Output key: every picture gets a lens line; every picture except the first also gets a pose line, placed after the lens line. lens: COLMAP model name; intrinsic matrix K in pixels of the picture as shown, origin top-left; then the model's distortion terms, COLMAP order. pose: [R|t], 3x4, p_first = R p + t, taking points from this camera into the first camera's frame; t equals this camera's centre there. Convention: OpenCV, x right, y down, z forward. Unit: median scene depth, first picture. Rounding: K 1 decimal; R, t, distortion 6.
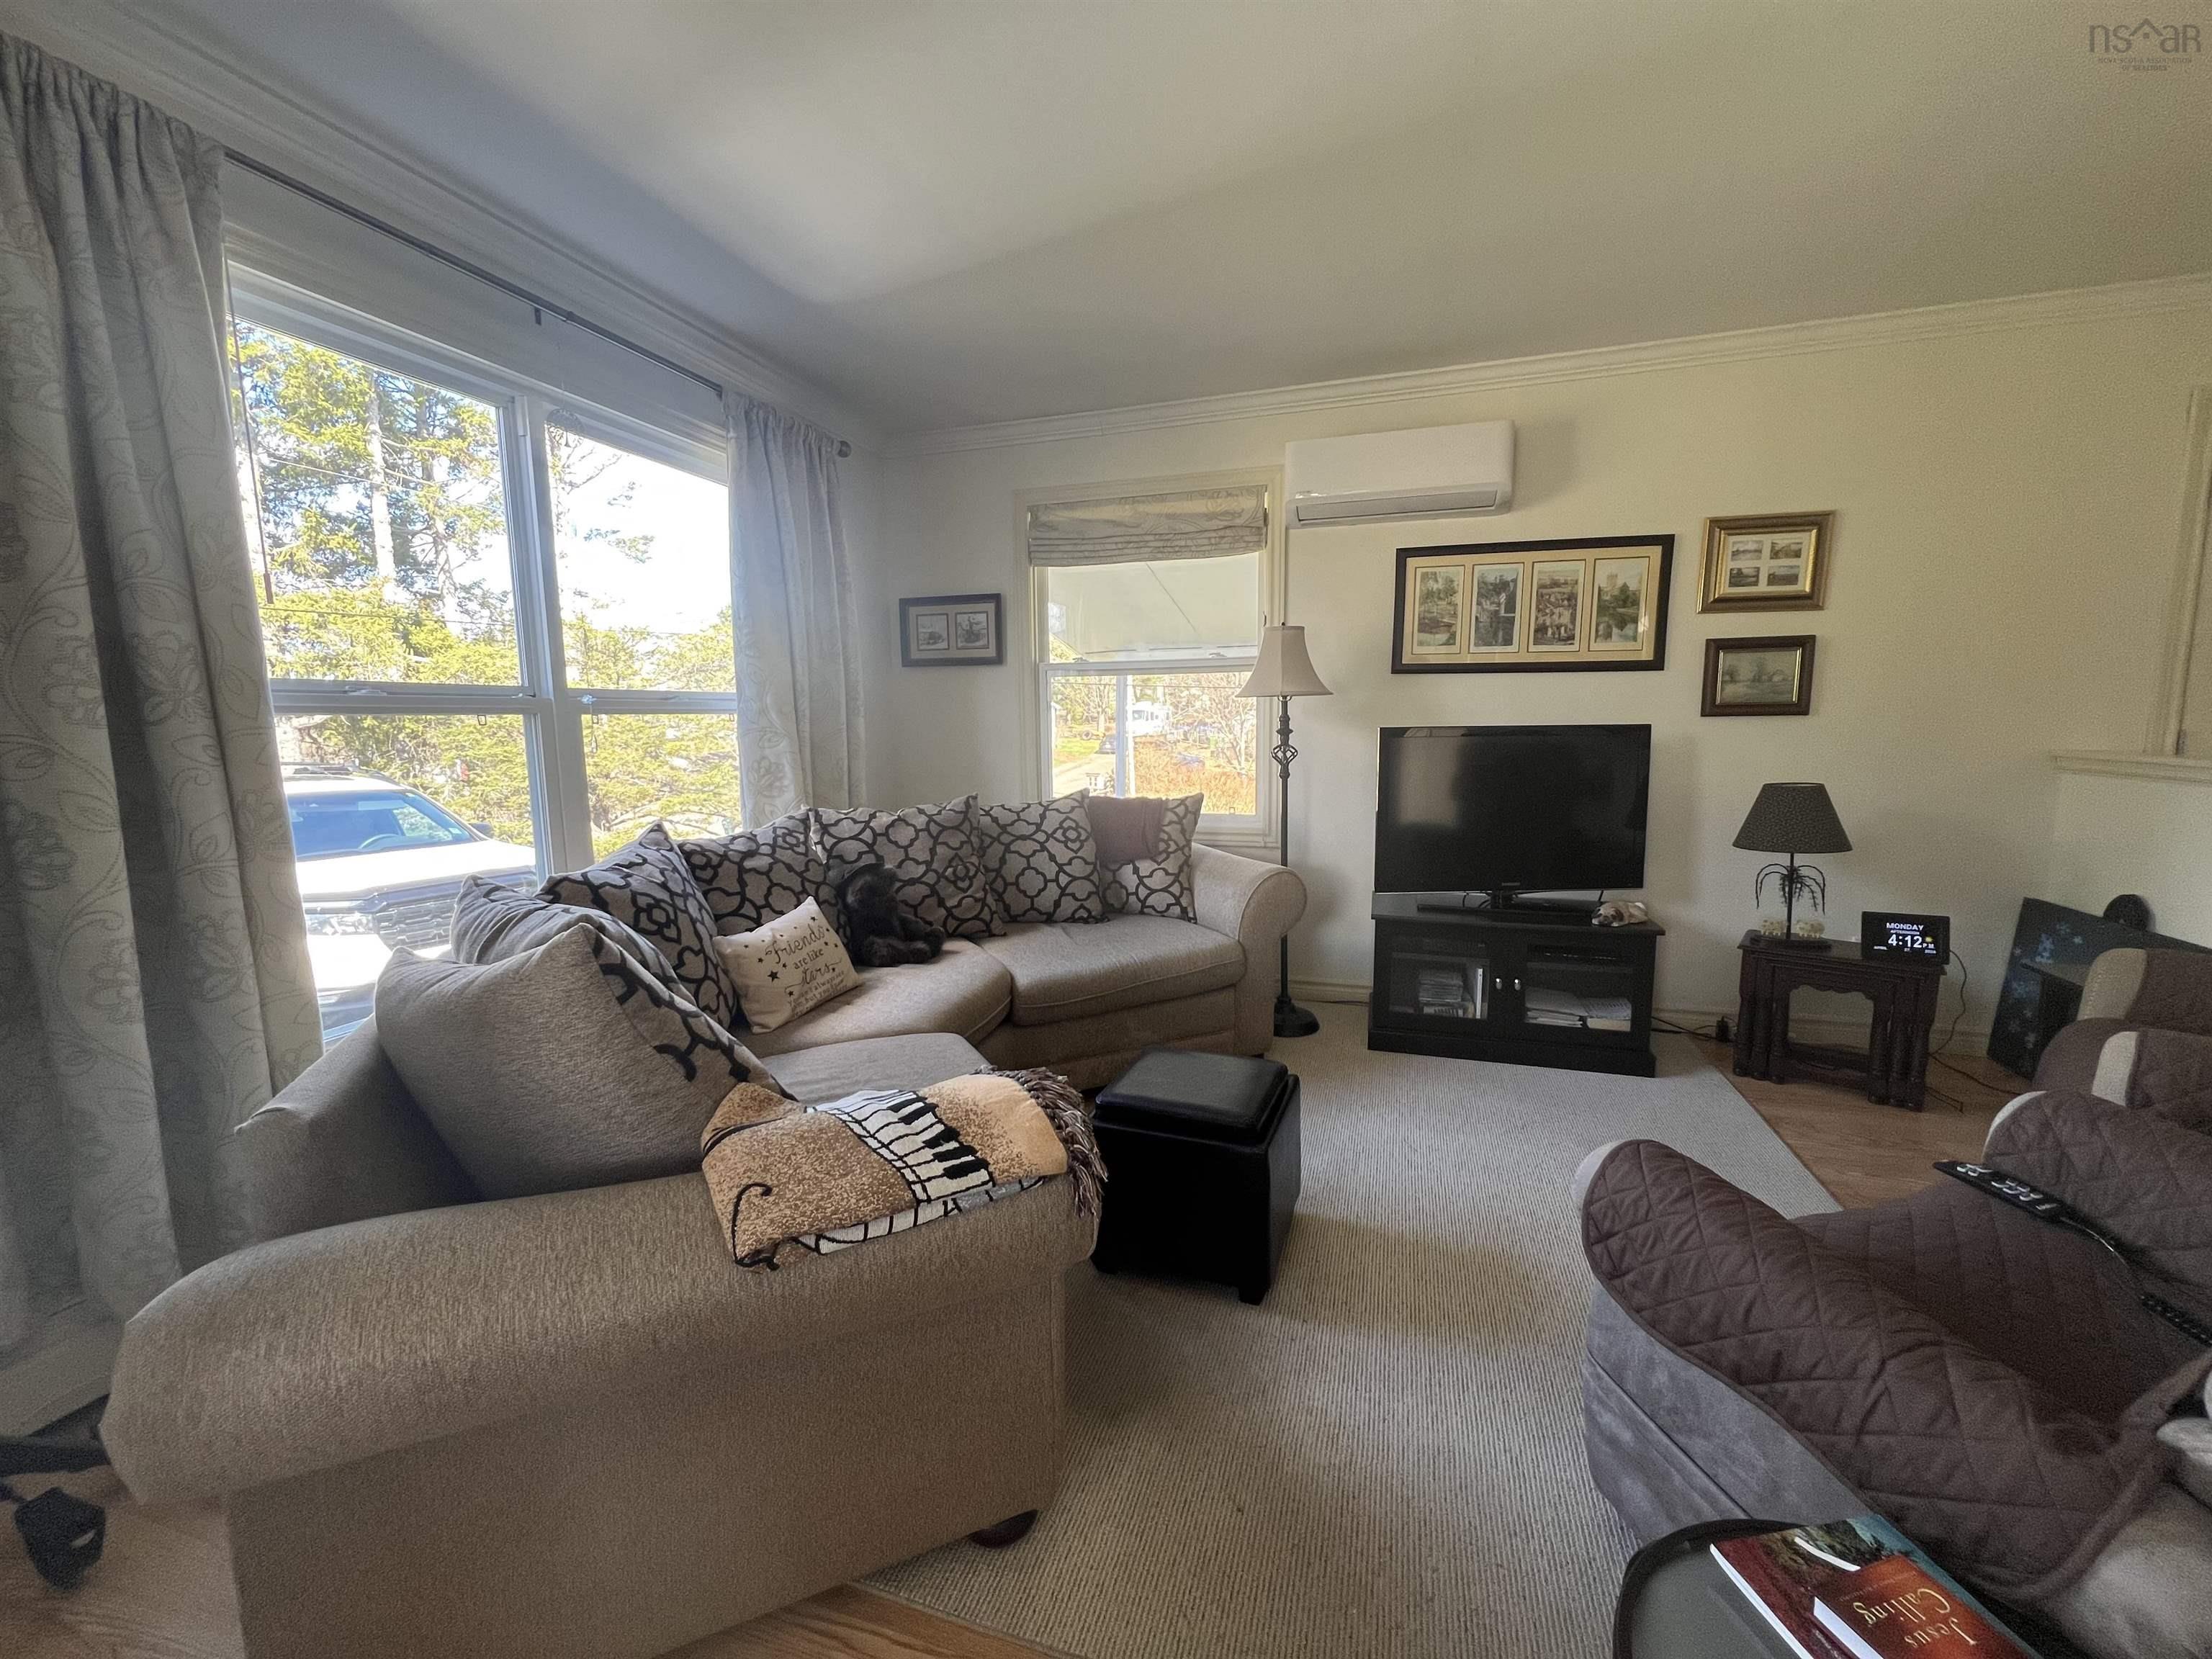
lens RADIAL K [[883.2, 0, 1102.7], [0, 883.2, 824.1], [0, 0, 1]] dist [-0.002094, -0.000096]
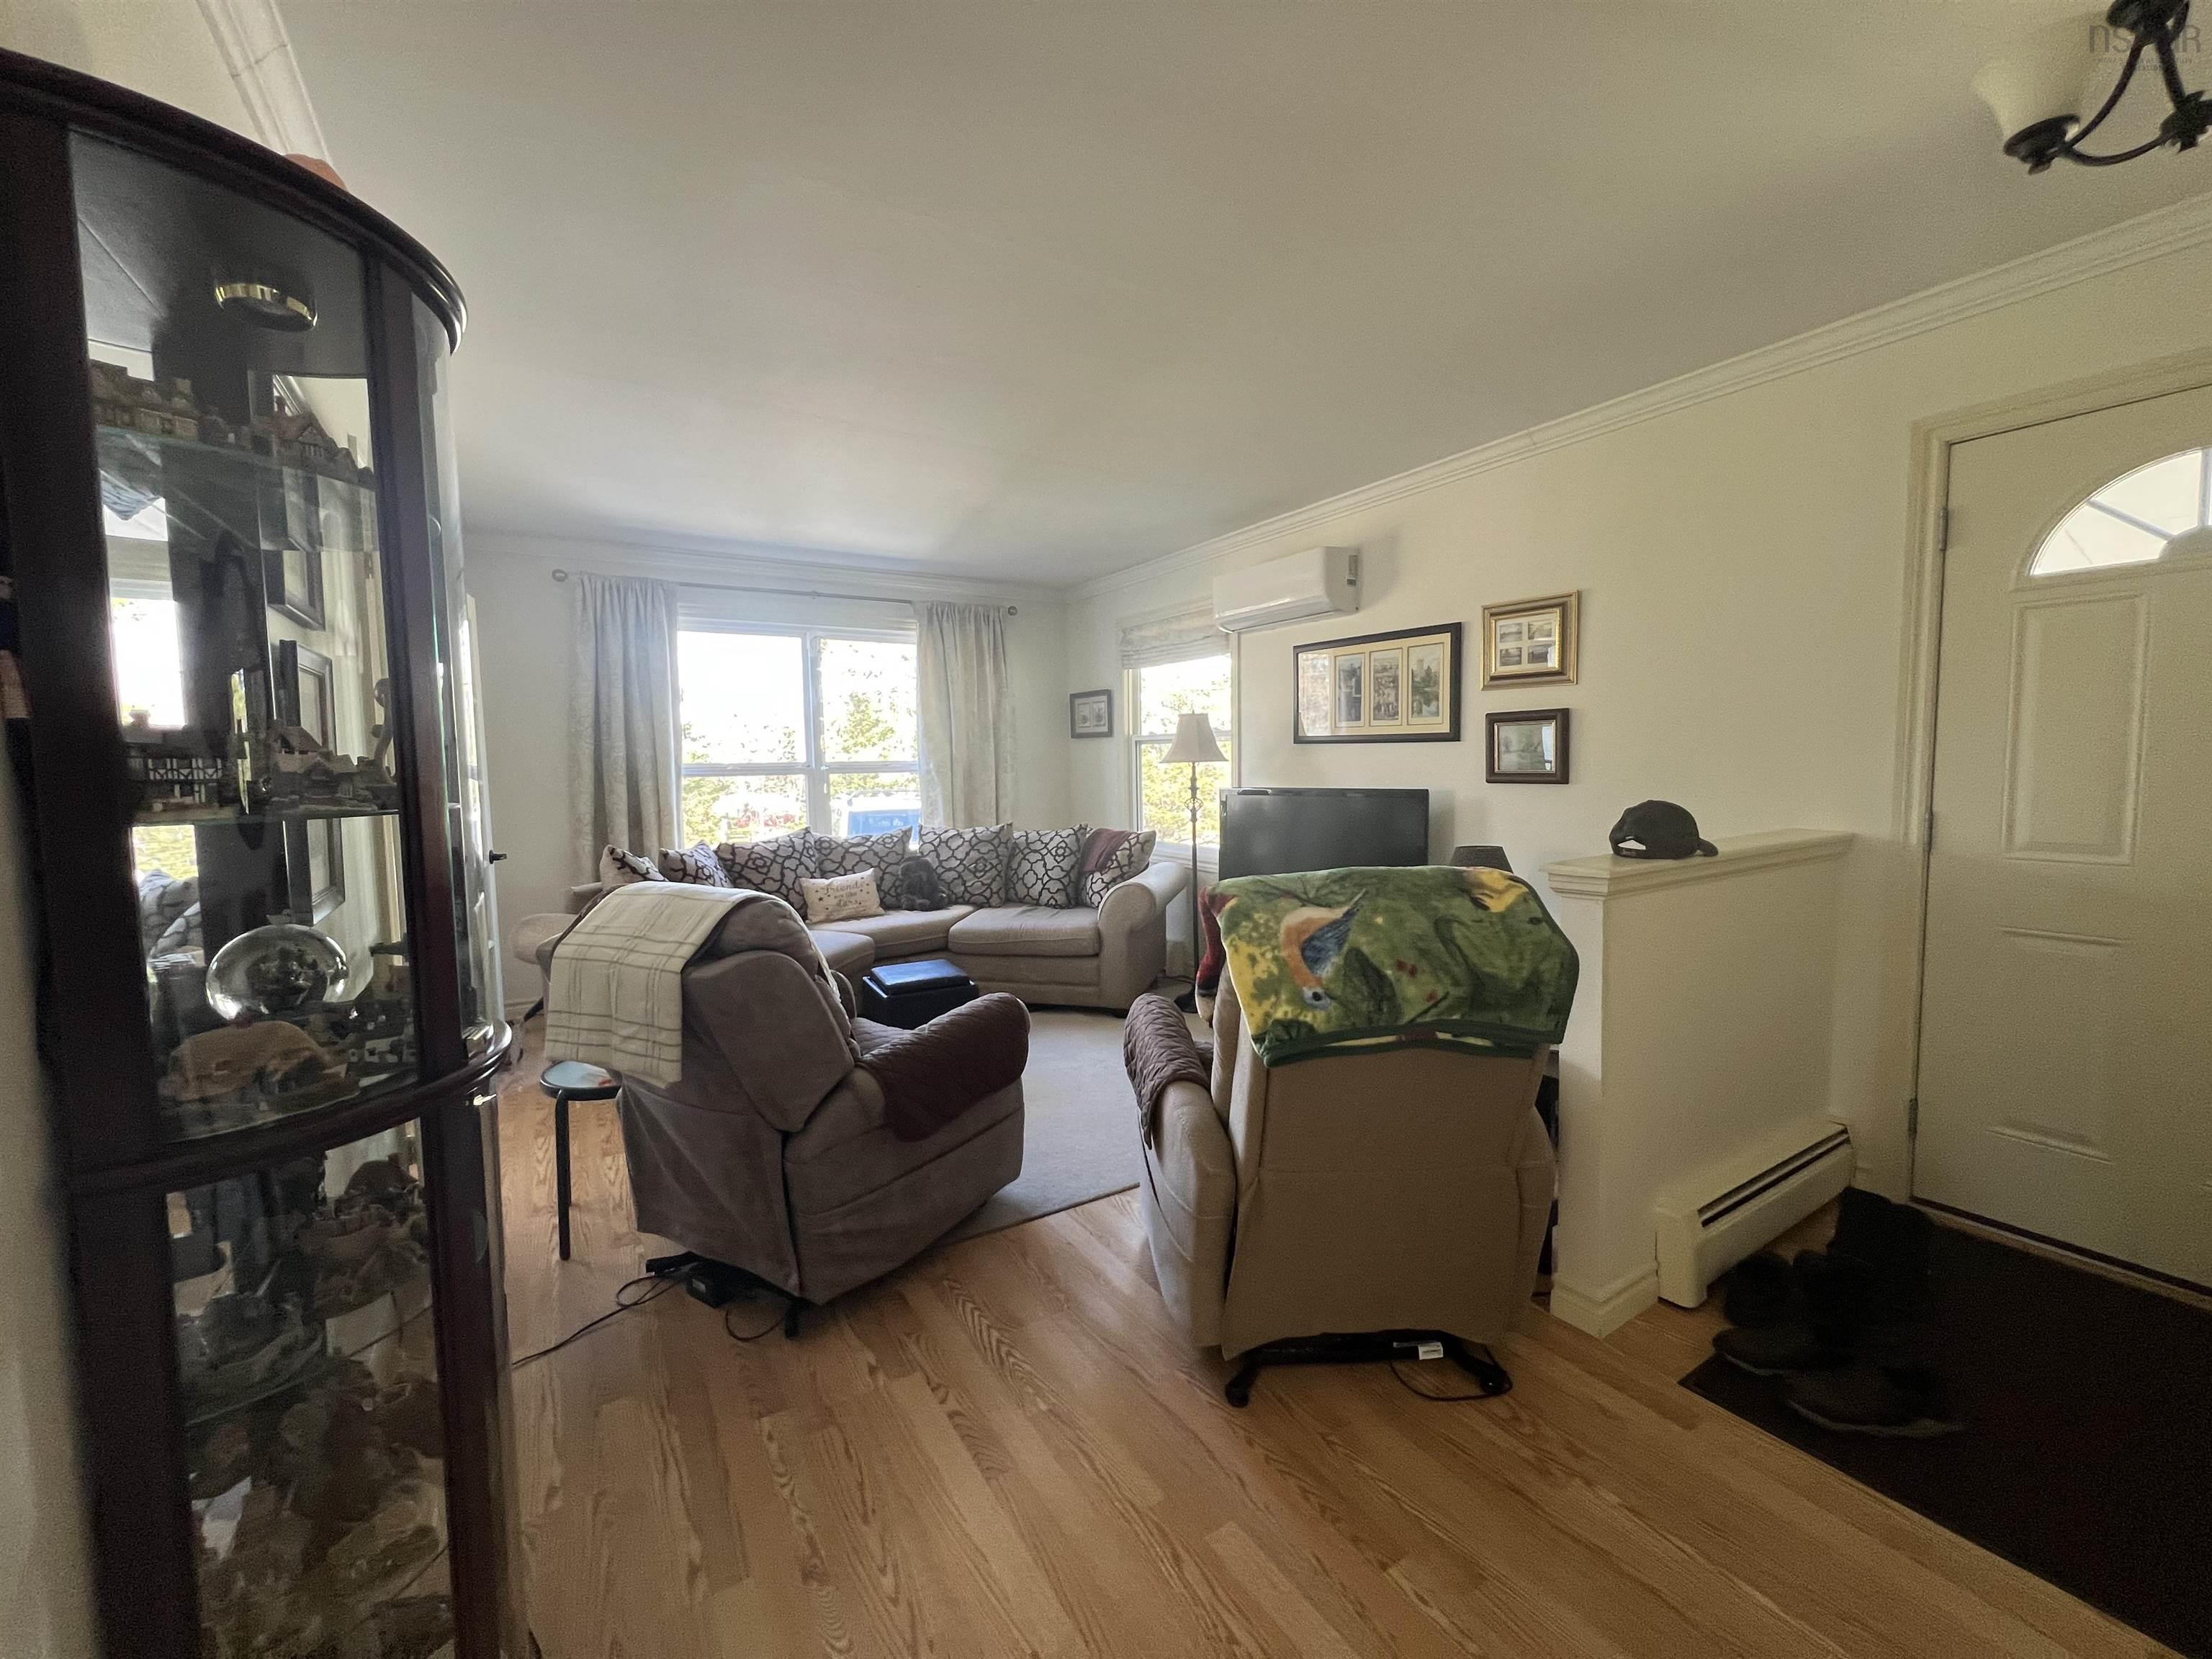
lens RADIAL K [[883.2, 0, 1102.7], [0, 883.2, 824.1], [0, 0, 1]] dist [-0.002094, -0.000096]
pose [[0.763874, 0.047218, -0.643635, 1.038144], [-0.071857, 0.997341, -0.012115, -0.023401], [0.641352, 0.055504, 0.765236, -0.146443]]
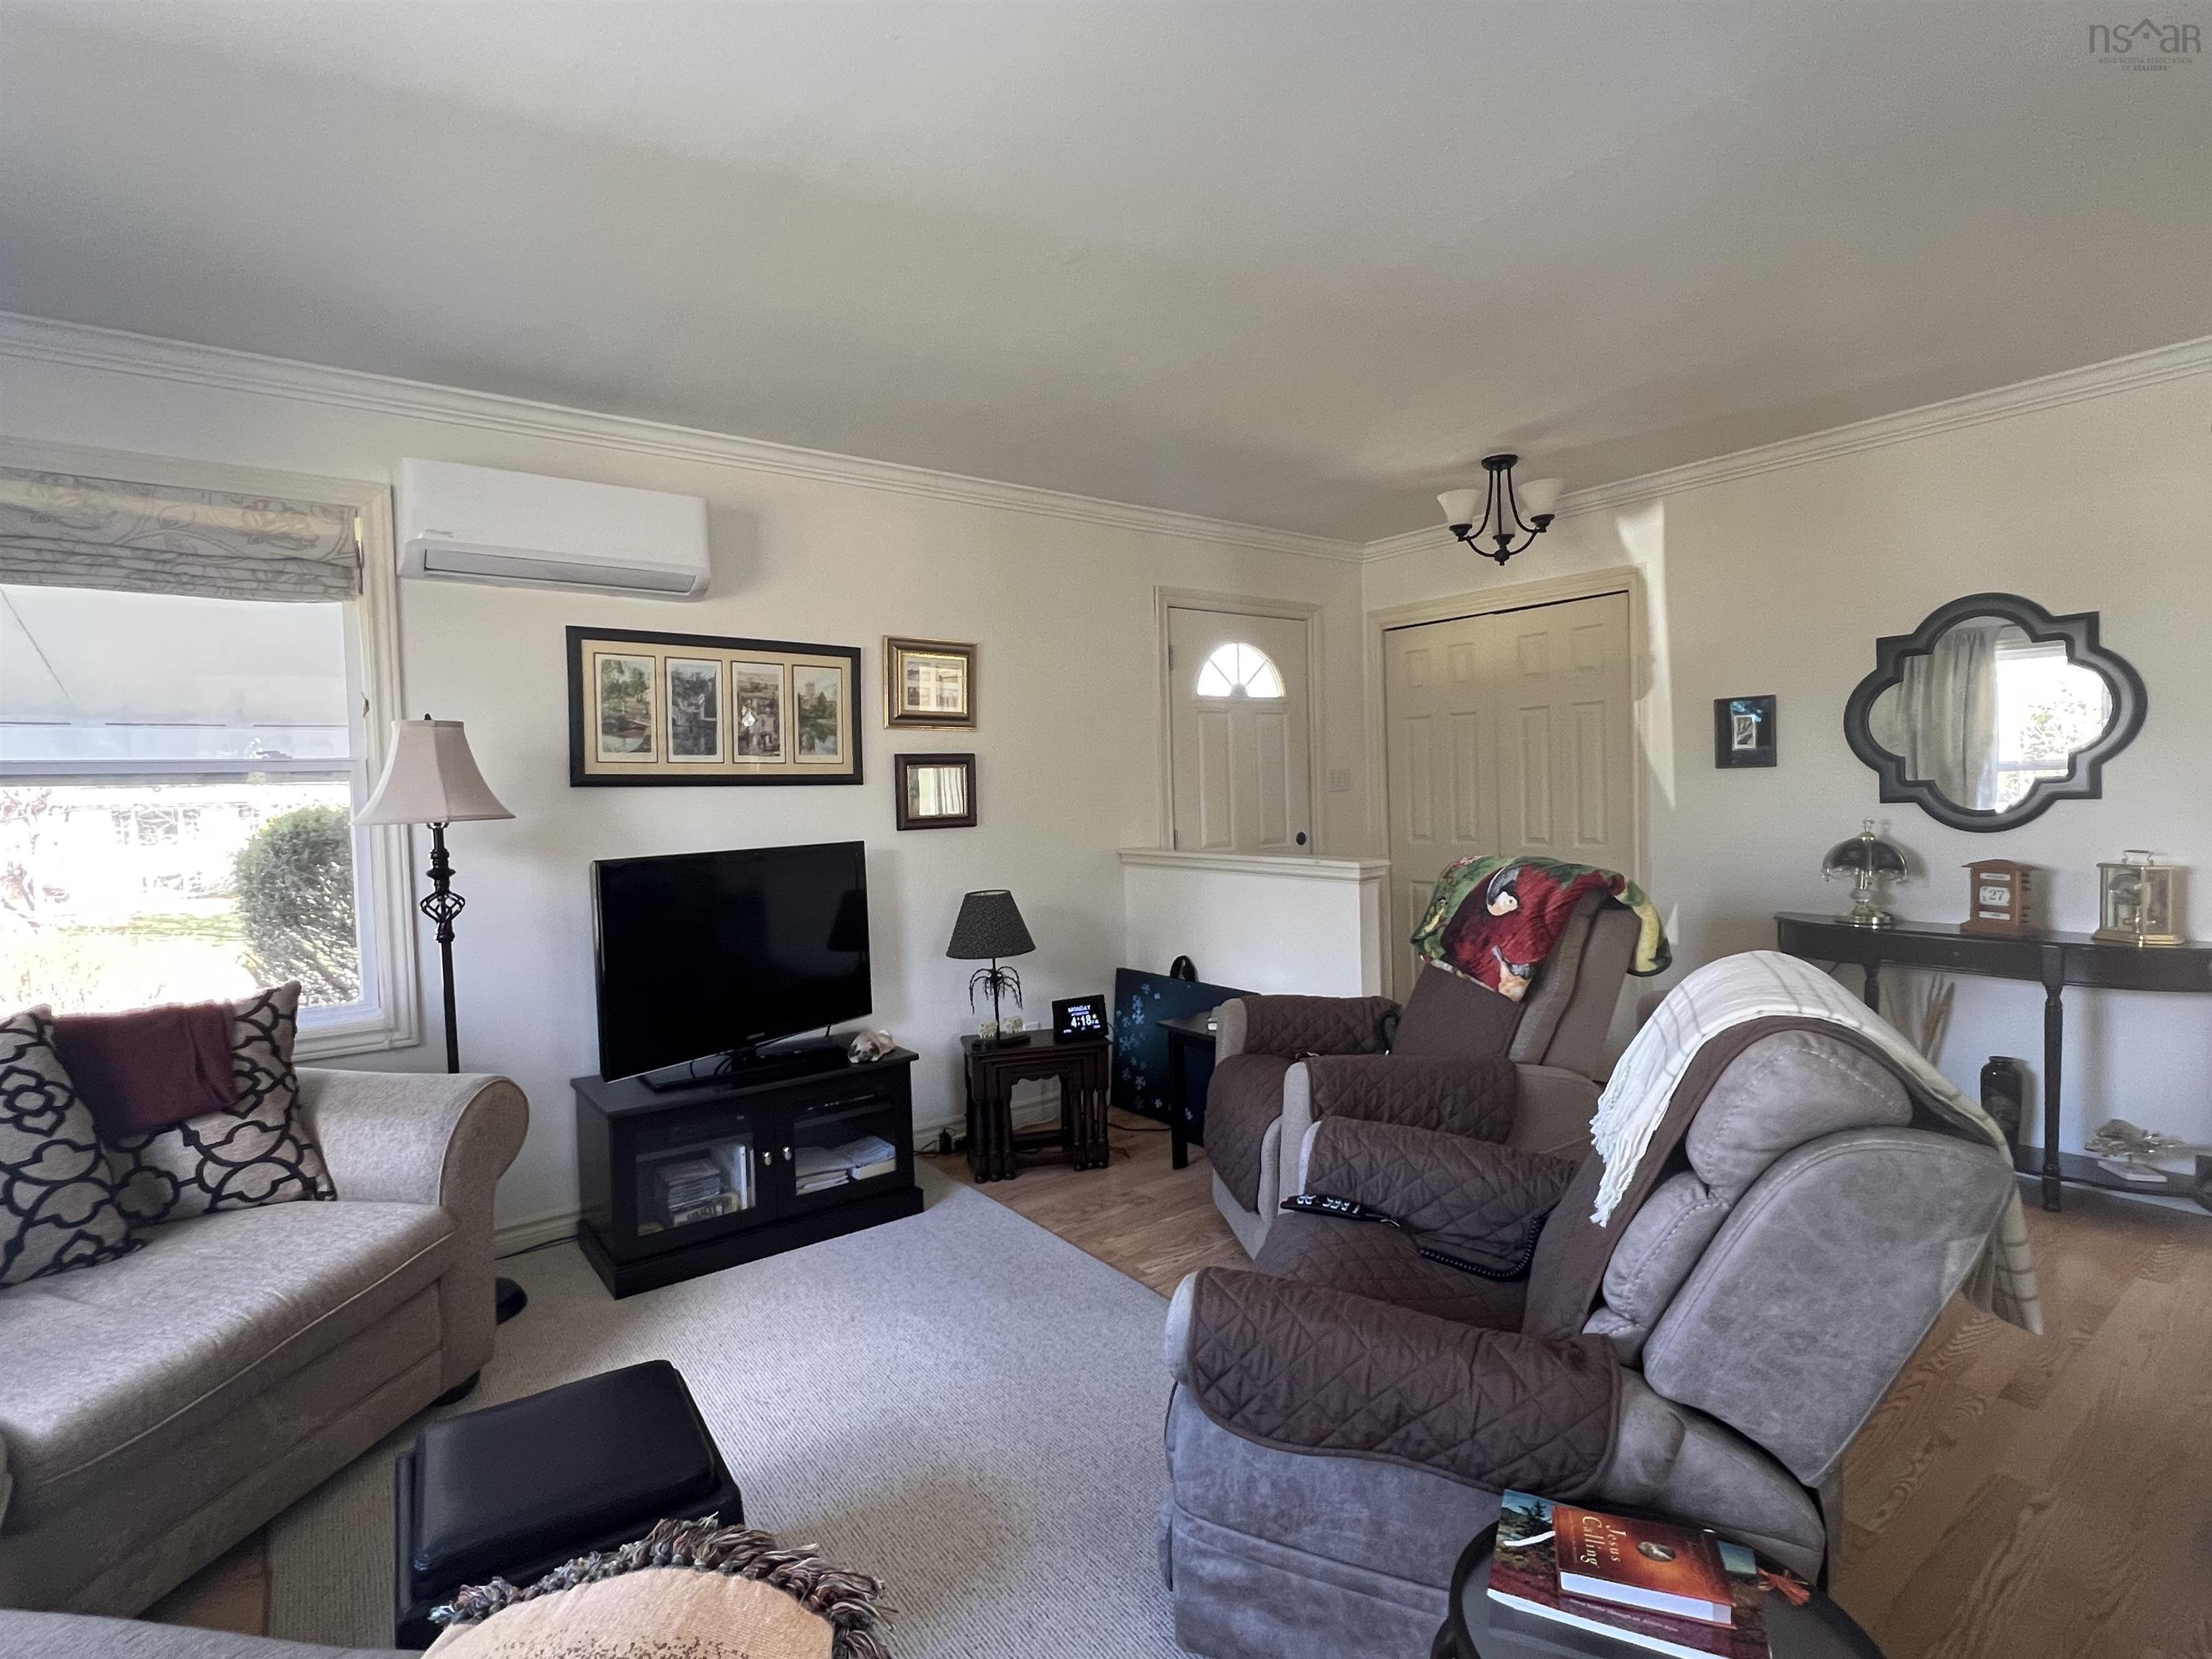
lens RADIAL K [[1080.0, 0, 1096.1], [0, 1080.0, 825.5], [0, 0, 1]] dist [-0.002518, -0.000246]
pose [[0.577669, -0.031297, 0.815671, -0.186875], [0.119466, 0.991746, -0.046554, -0.045090], [-0.807482, 0.124338, 0.576640, 0.119200]]
